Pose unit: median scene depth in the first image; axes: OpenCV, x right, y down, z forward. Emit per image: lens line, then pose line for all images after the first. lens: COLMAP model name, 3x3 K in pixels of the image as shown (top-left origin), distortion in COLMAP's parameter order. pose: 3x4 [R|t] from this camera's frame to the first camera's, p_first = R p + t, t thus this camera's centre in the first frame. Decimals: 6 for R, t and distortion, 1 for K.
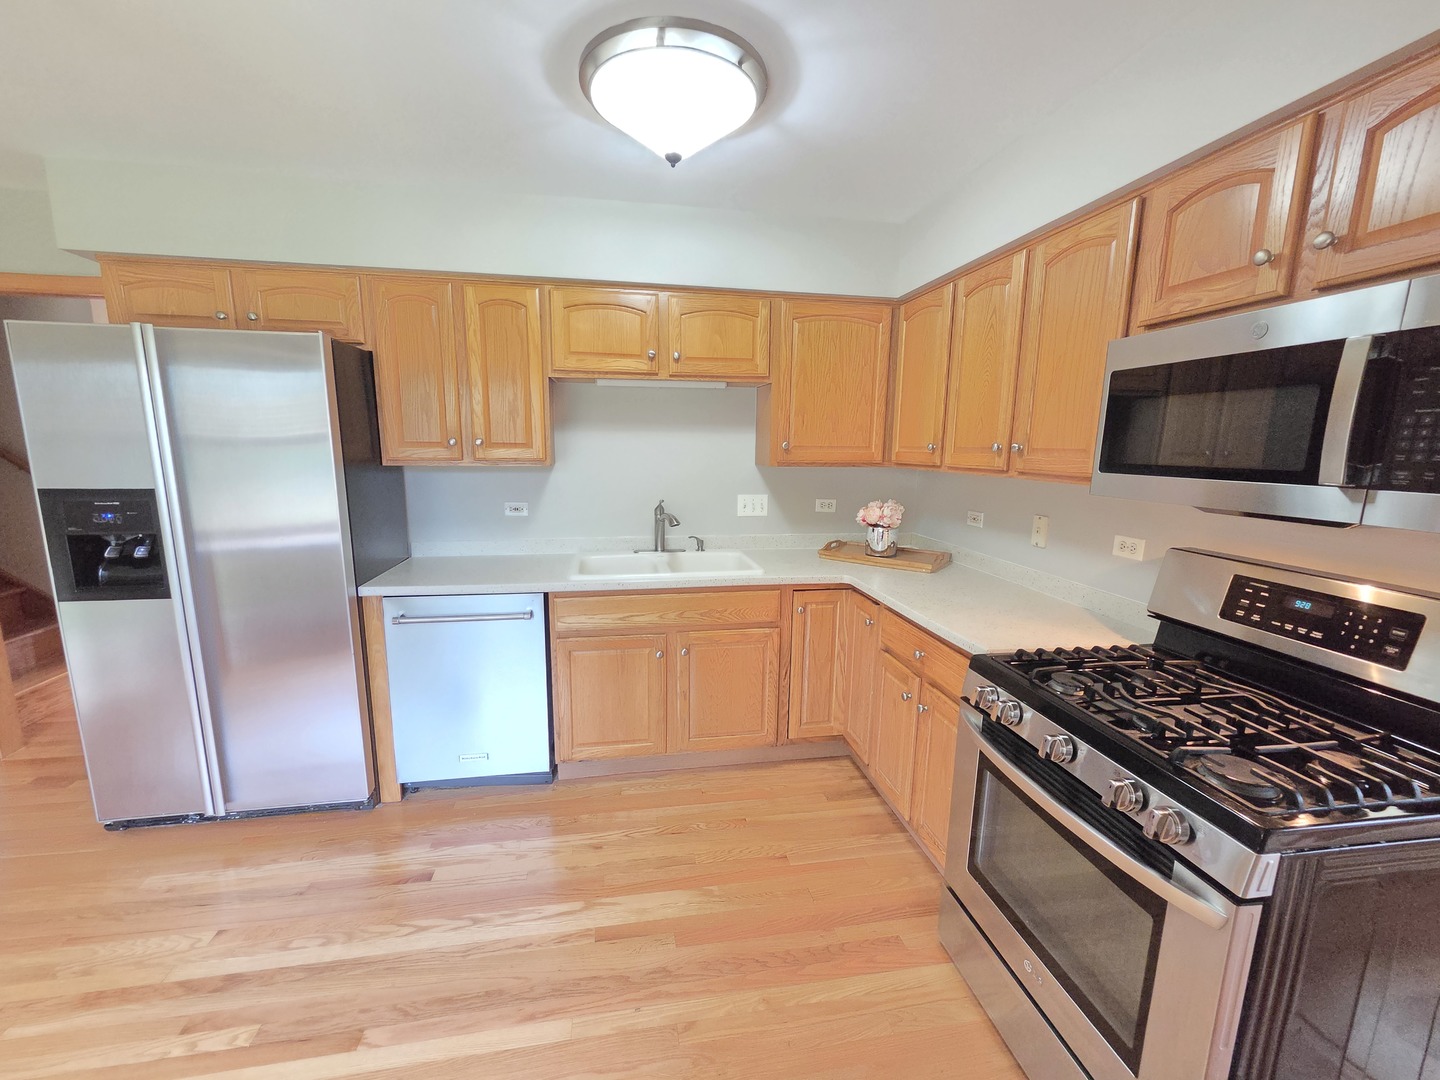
lens RADIAL K [[591.6, 0, 712.3], [0, 591.6, 549.7], [0, 0, 1]] dist [-0.003641, 0.003081]
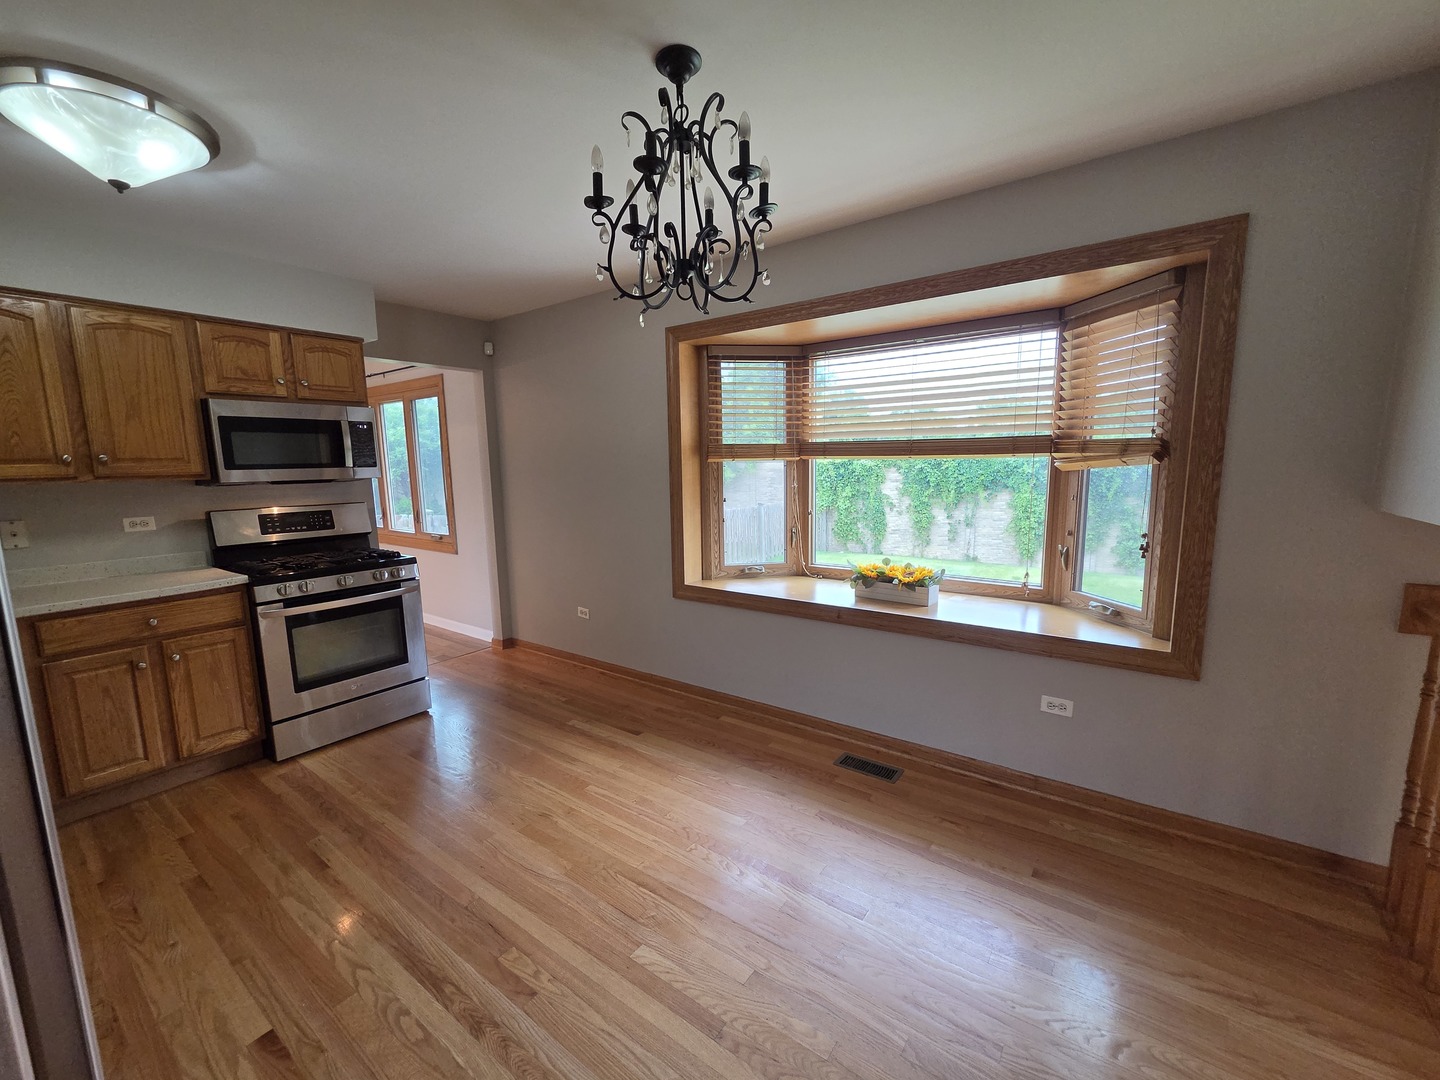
lens RADIAL K [[590.3, 0, 714.5], [0, 590.3, 546.7], [0, 0, 1]] dist [-0.001776, -0.000250]
pose [[-0.694679, -0.101284, 0.712154, -1.270226], [0.139168, 0.952407, 0.271206, -0.138745], [-0.705729, 0.287510, -0.647522, 0.867218]]
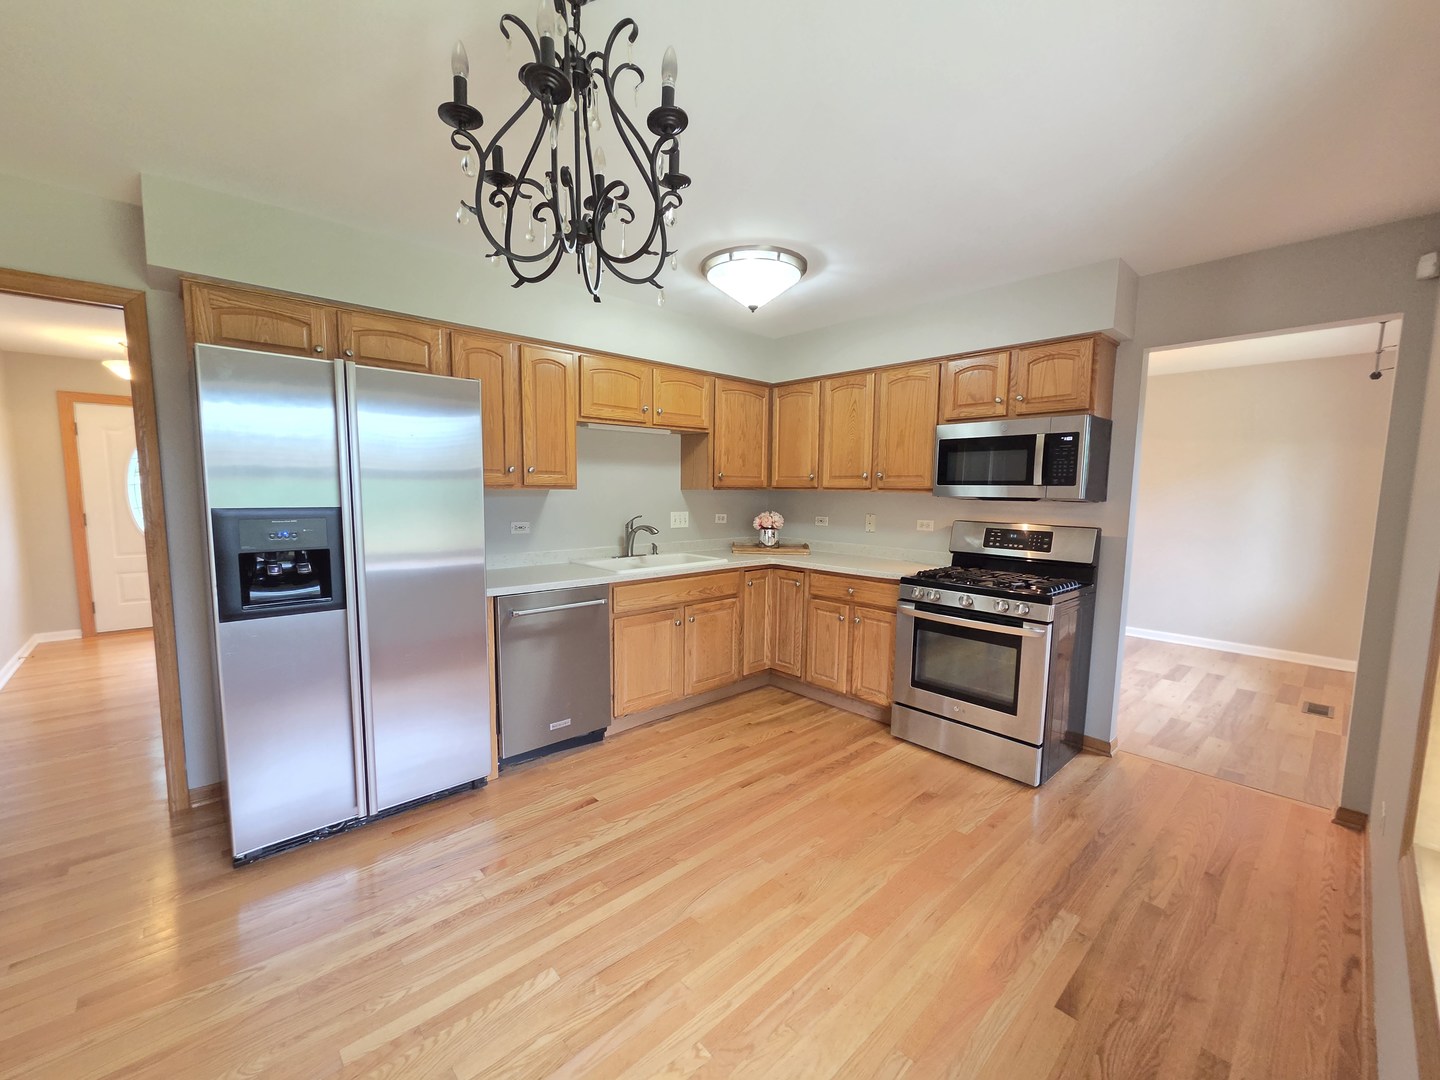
lens RADIAL K [[591.6, 0, 712.3], [0, 591.6, 549.7], [0, 0, 1]] dist [-0.003641, 0.003081]
pose [[0.840985, -0.059929, 0.537729, -0.888483], [0.095785, 0.994640, -0.038952, 0.079308], [-0.532513, 0.084265, 0.842217, -0.264229]]
